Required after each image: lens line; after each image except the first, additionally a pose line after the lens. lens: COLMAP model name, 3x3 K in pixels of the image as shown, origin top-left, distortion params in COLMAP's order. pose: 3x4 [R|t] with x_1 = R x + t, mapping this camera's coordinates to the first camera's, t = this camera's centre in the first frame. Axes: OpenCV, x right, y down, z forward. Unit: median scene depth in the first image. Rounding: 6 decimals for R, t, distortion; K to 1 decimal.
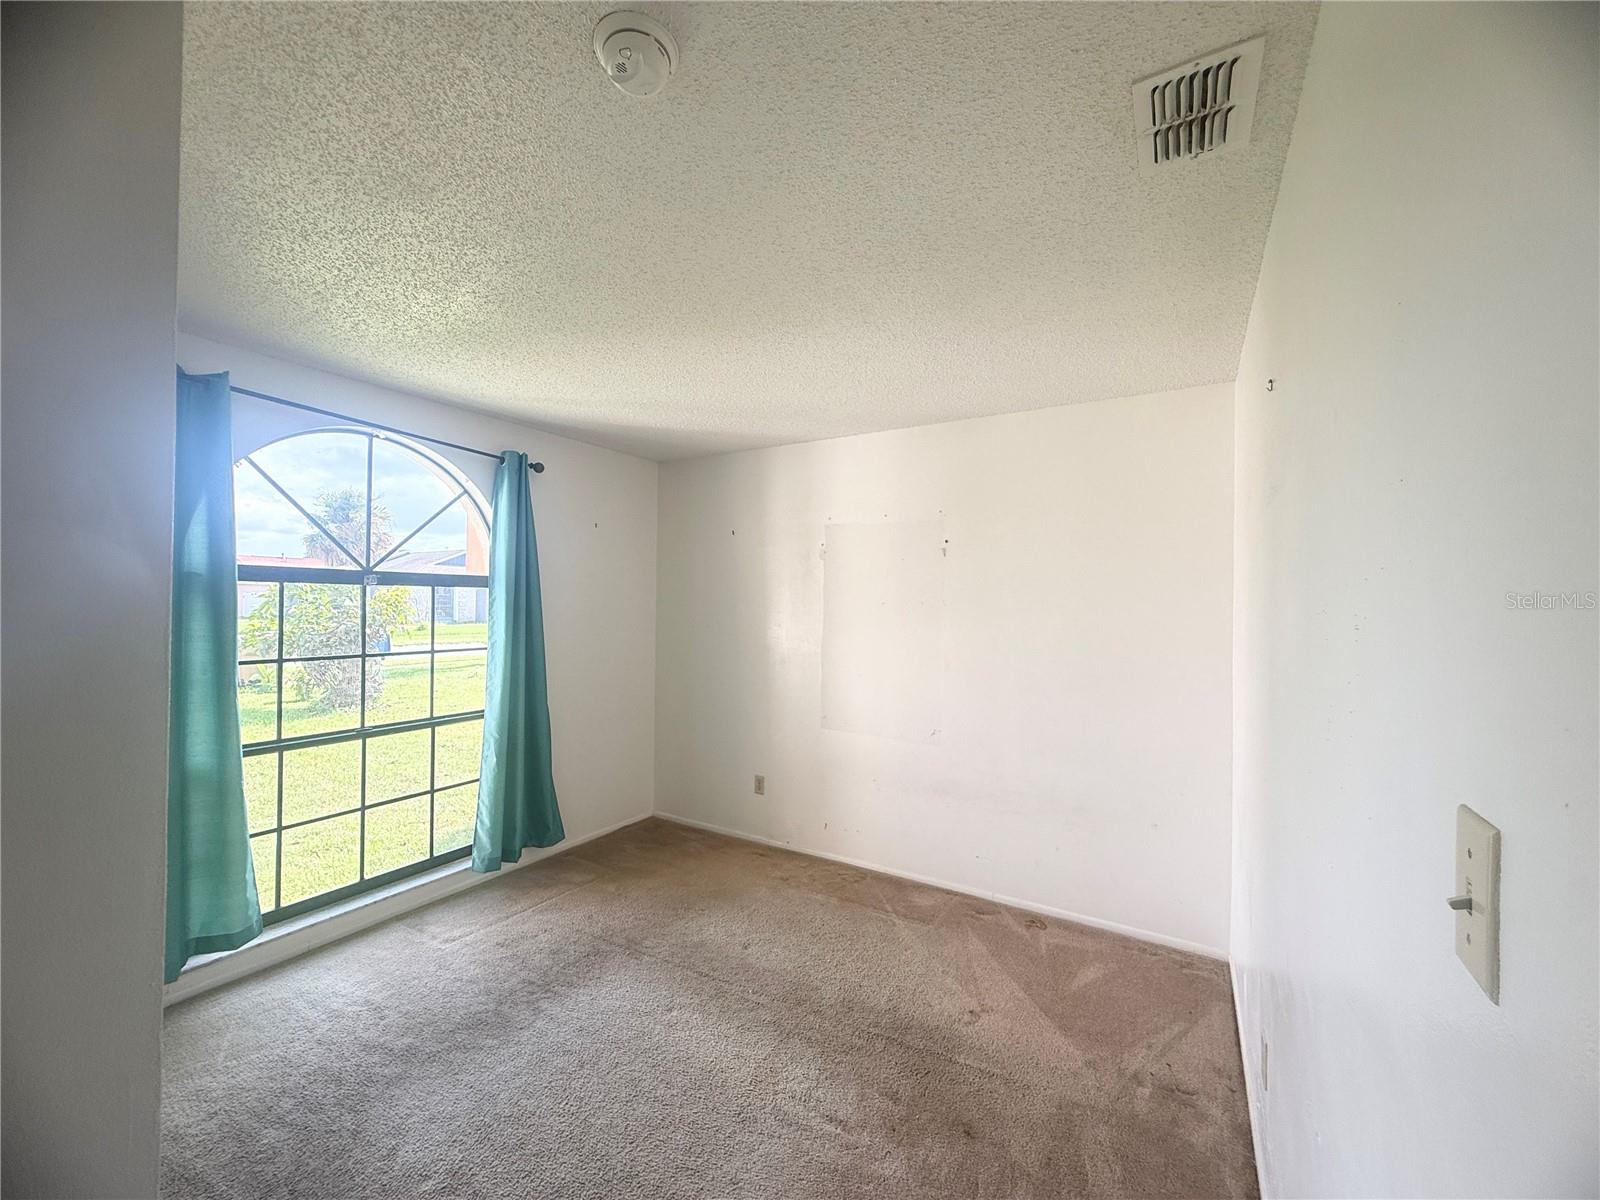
lens RADIAL K [[634.2, 0, 795.4], [0, 634.2, 598.5], [0, 0, 1]] dist [-0.000063, 0.000357]
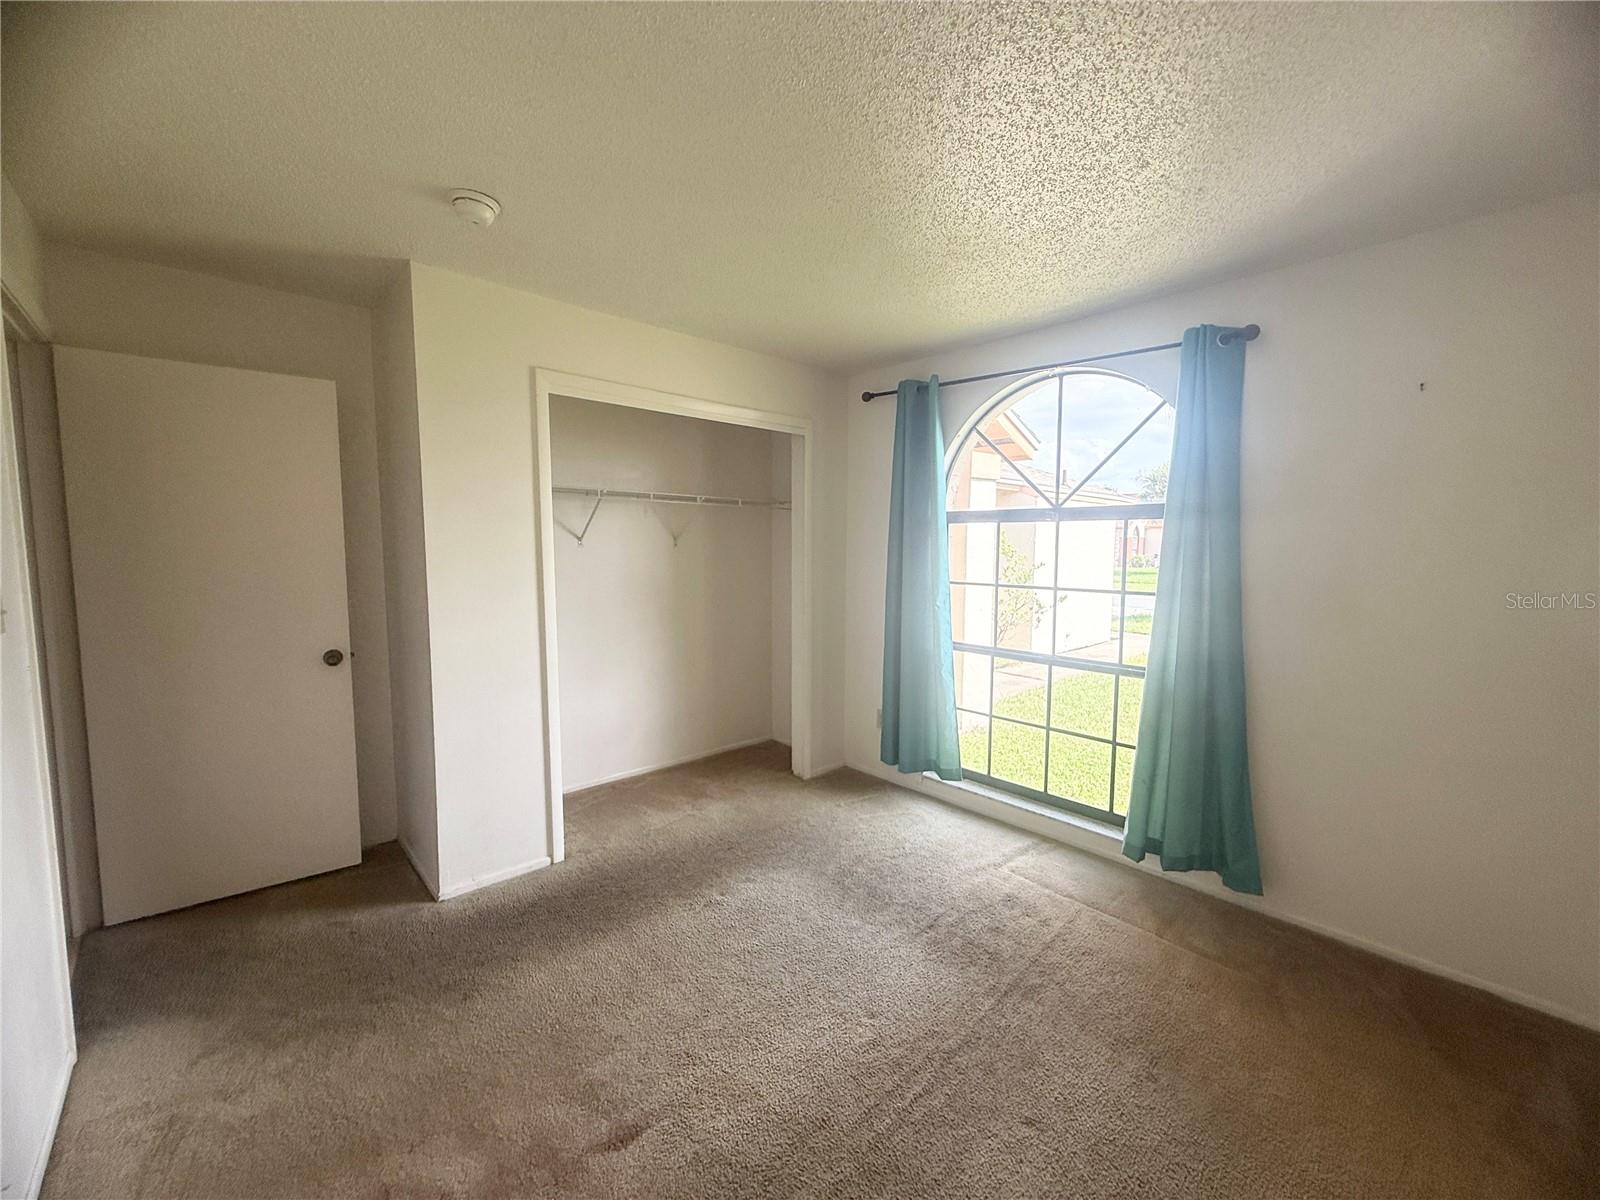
lens RADIAL K [[634.2, 0, 795.4], [0, 634.2, 598.5], [0, 0, 1]] dist [-0.000063, 0.000357]
pose [[-0.259966, 0.070455, -0.963044, 0.459439], [-0.006052, 0.997196, 0.074587, 0.030520], [0.965599, 0.025219, -0.258811, 0.853128]]
